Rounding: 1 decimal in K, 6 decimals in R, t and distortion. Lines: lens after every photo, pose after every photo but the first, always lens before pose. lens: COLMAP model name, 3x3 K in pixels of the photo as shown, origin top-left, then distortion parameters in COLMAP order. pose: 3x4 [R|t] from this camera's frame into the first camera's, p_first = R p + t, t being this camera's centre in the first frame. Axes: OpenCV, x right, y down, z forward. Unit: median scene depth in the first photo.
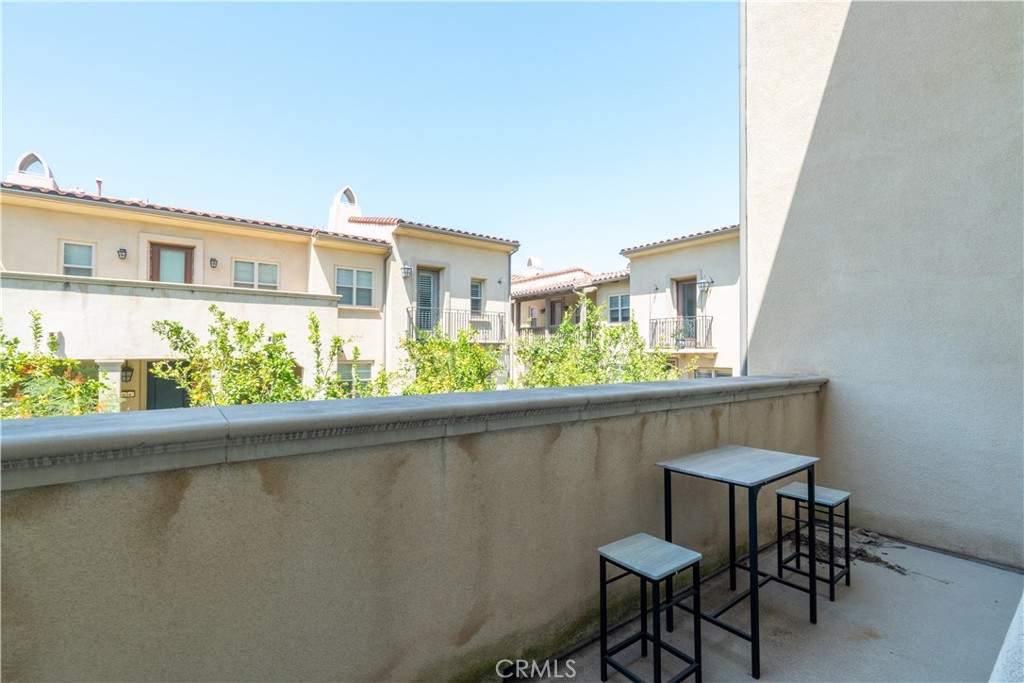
lens RADIAL K [[451.7, 0, 512.0], [0, 451.7, 341.5], [0, 0, 1]] dist [-0.000099, 0.000017]
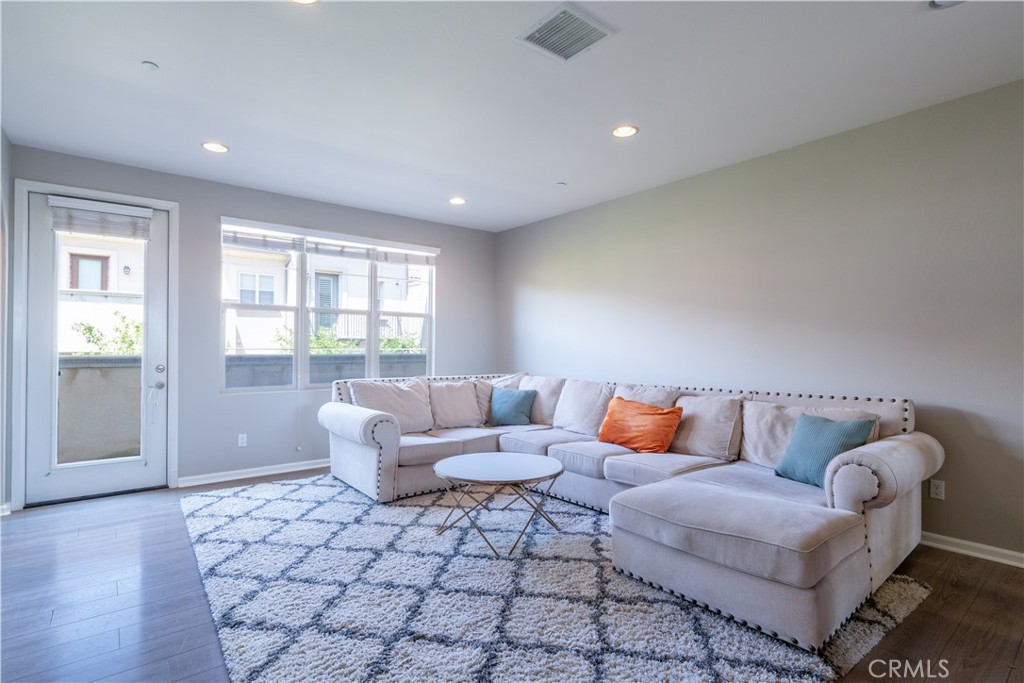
lens RADIAL K [[501.6, 0, 512.0], [0, 501.6, 341.5], [0, 0, 1]] dist [0.001726, 0.000153]
pose [[0.999052, -0.002130, 0.043470, 0.294834], [0.001905, 0.999985, 0.005221, 0.004962], [-0.043480, -0.005133, 0.999041, -0.362432]]
